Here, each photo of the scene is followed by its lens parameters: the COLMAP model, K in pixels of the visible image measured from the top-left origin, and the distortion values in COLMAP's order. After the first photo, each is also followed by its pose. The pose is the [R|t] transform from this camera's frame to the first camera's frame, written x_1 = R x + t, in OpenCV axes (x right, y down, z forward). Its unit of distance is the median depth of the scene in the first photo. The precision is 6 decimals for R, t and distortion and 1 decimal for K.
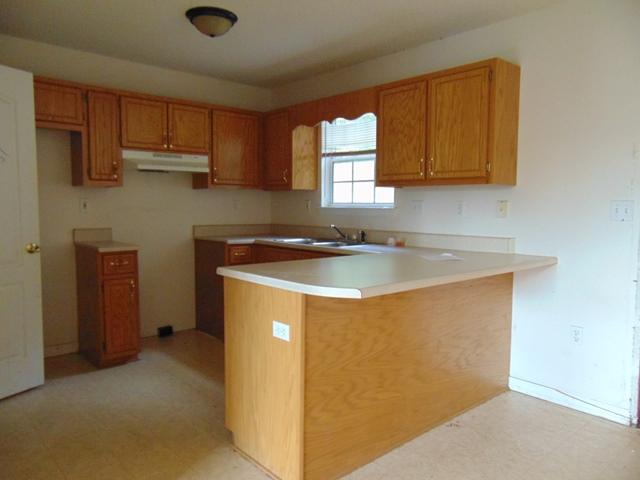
lens RADIAL K [[471.7, 0, 320.0], [0, 471.7, 240.0], [0, 0, 1]] dist [-0.000034, 0.008922]
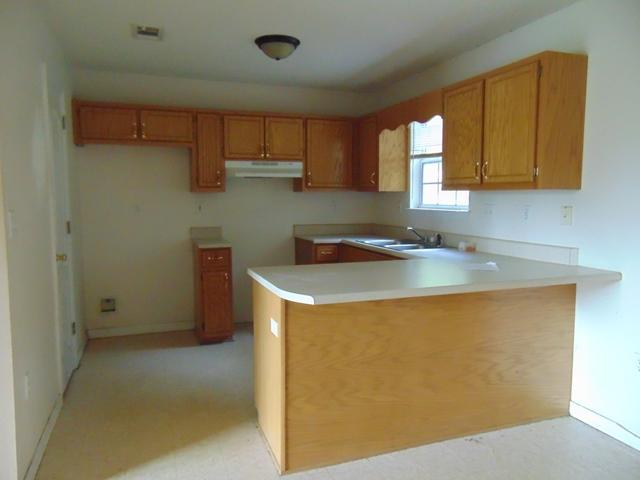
lens RADIAL K [[471.7, 0, 320.0], [0, 471.7, 240.0], [0, 0, 1]] dist [-0.000034, 0.008922]
pose [[0.933924, 0.025977, -0.356527, 0.237418], [-0.020323, 0.999601, 0.019596, -0.023835], [0.356894, -0.011055, 0.934080, -0.011500]]
